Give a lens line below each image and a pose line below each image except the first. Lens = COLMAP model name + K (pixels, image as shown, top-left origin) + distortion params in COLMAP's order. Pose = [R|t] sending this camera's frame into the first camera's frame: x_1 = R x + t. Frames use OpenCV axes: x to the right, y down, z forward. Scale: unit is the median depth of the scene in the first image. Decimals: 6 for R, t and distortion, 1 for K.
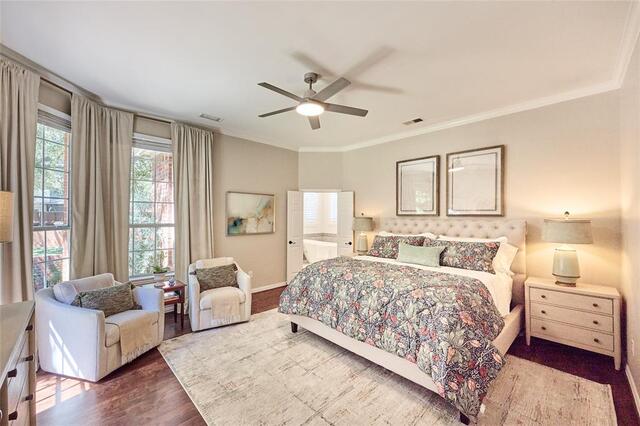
lens RADIAL K [[252.9, 0, 321.3], [0, 252.9, 215.7], [0, 0, 1]] dist [-0.000775, 0.000240]
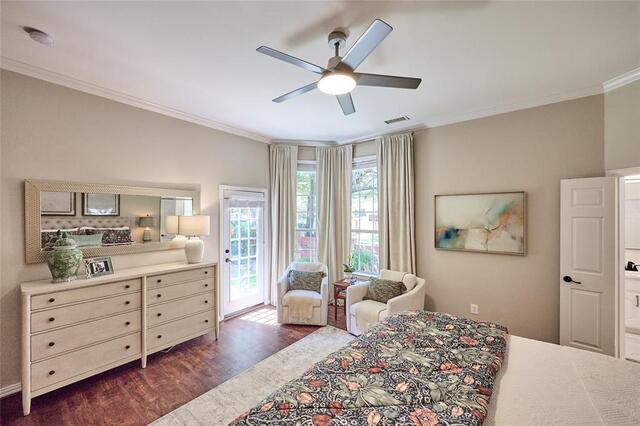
lens RADIAL K [[252.9, 0, 320.8], [0, 252.9, 211.5], [0, 0, 1]] dist [-0.000775, 0.000240]
pose [[0.107165, -0.010006, -0.994191, 0.391205], [0.000413, 0.999950, -0.010019, -0.033072], [0.994241, 0.000664, 0.107164, 0.522291]]
